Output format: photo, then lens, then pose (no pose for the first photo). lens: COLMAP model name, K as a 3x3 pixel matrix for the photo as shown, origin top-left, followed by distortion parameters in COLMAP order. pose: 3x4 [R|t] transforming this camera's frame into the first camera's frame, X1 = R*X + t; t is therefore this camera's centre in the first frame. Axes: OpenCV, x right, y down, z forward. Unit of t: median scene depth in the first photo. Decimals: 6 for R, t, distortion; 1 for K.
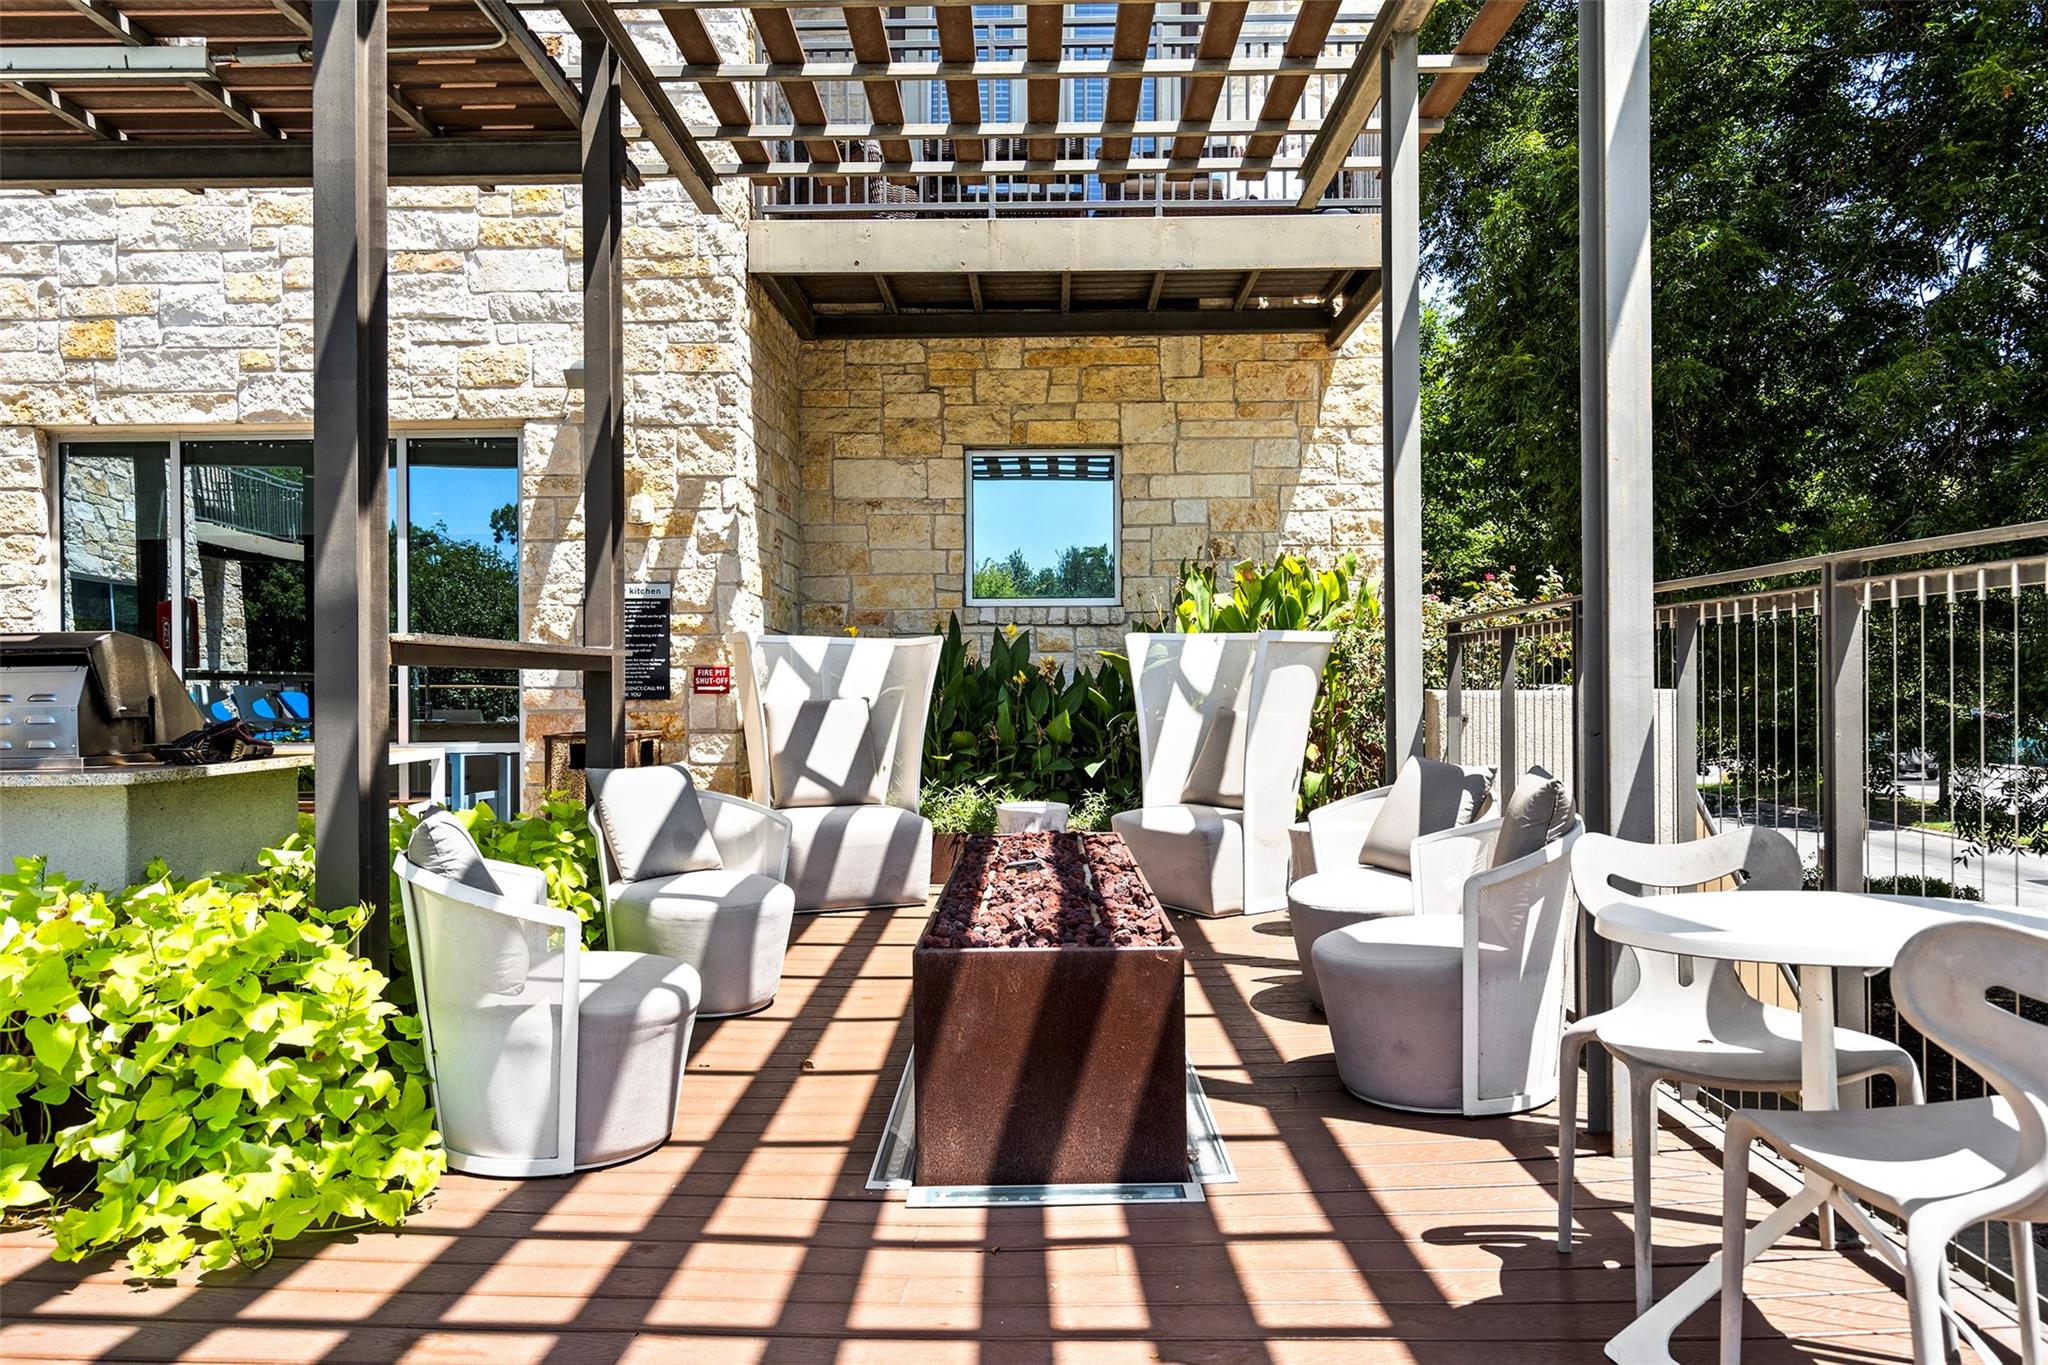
lens RADIAL K [[1387.3, 0, 1018.9], [0, 1387.3, 671.2], [0, 0, 1]] dist [0.007405, -0.001359]
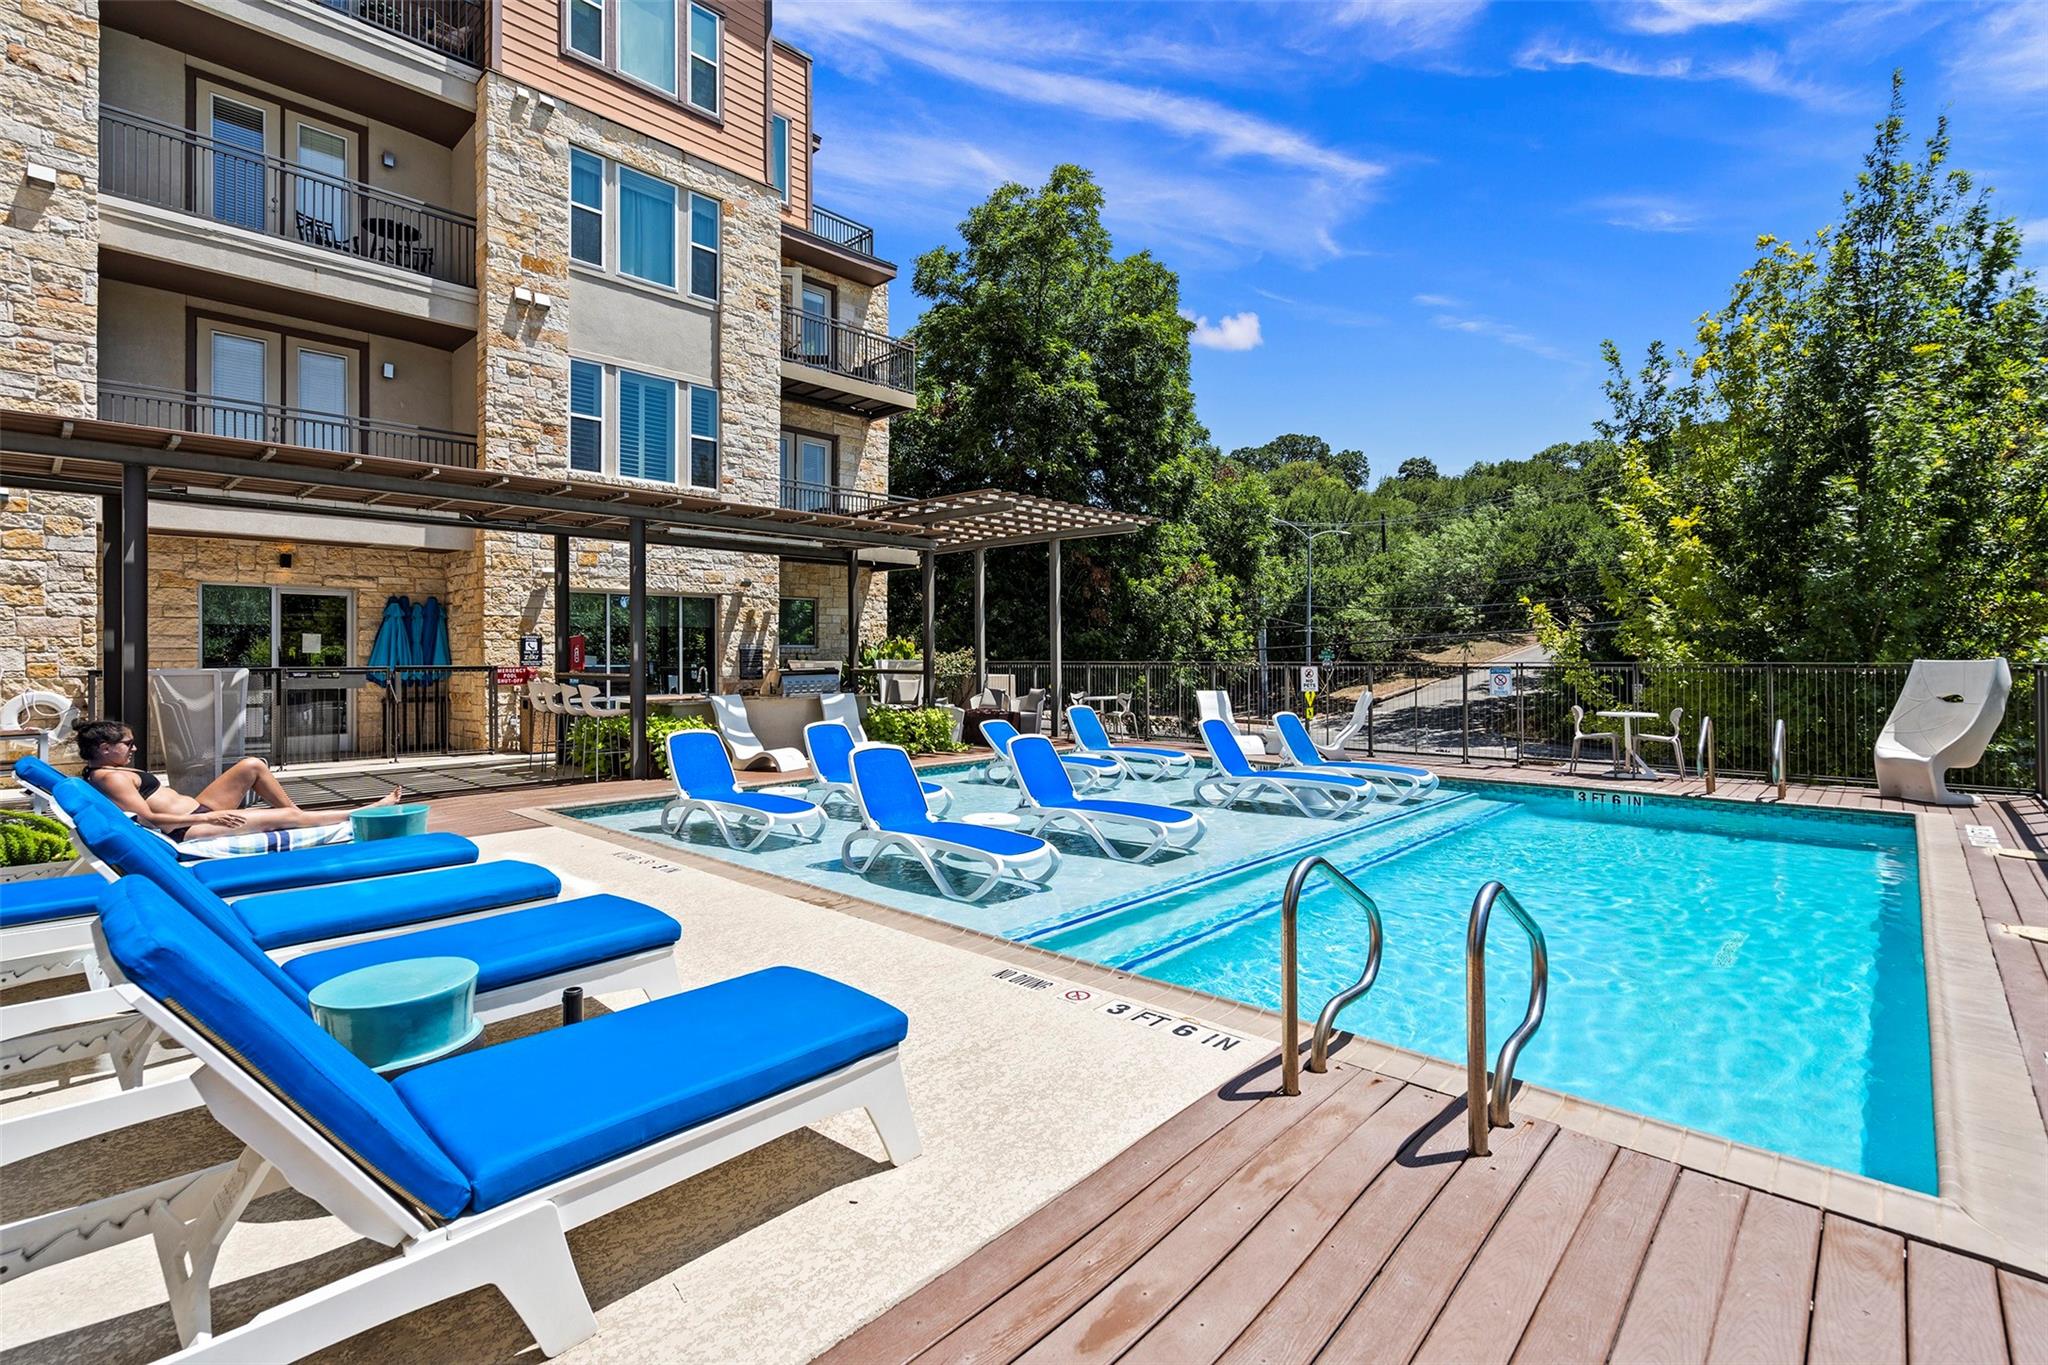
lens RADIAL K [[933.2, 0, 1024.4], [0, 933.2, 648.2], [0, 0, 1]] dist [-0.013770, -0.000056]
pose [[0.664222, 0.008768, 0.747484, -1.520836], [-0.008198, 0.999957, -0.004445, -0.049354], [-0.747490, -0.003175, 0.664265, -0.986277]]
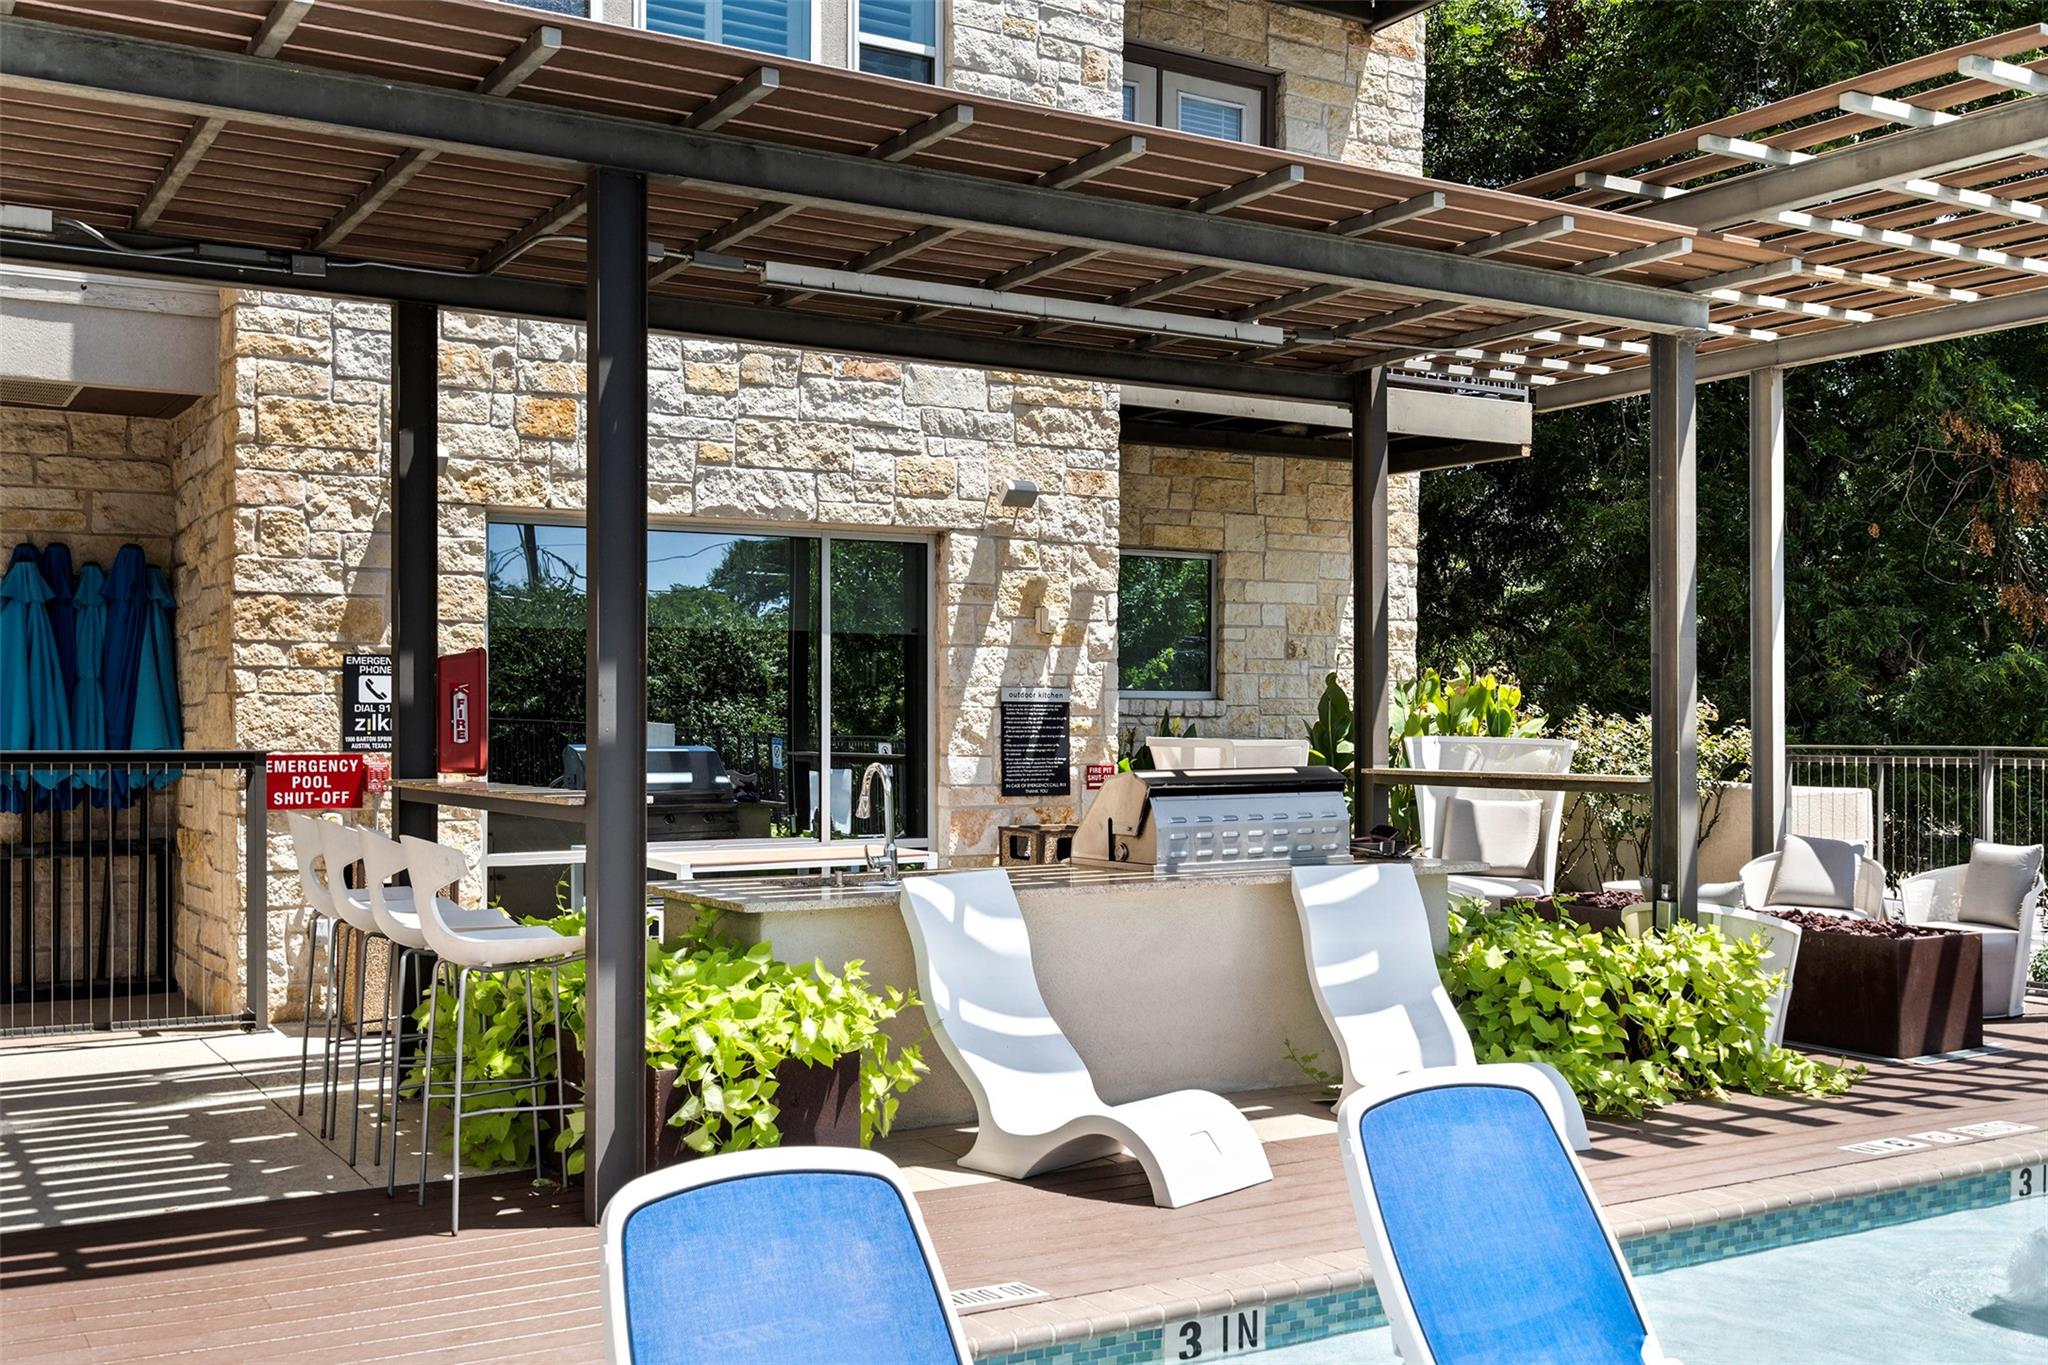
lens RADIAL K [[2027.9, 0, 1026.0], [0, 2027.9, 696.8], [0, 0, 1]] dist [-0.013299, 0.000000]
pose [[0.845253, 0.014104, 0.534180, -1.123236], [-0.012383, 0.999900, -0.006807, -0.045192], [-0.534222, -0.000861, 0.845344, -0.324441]]
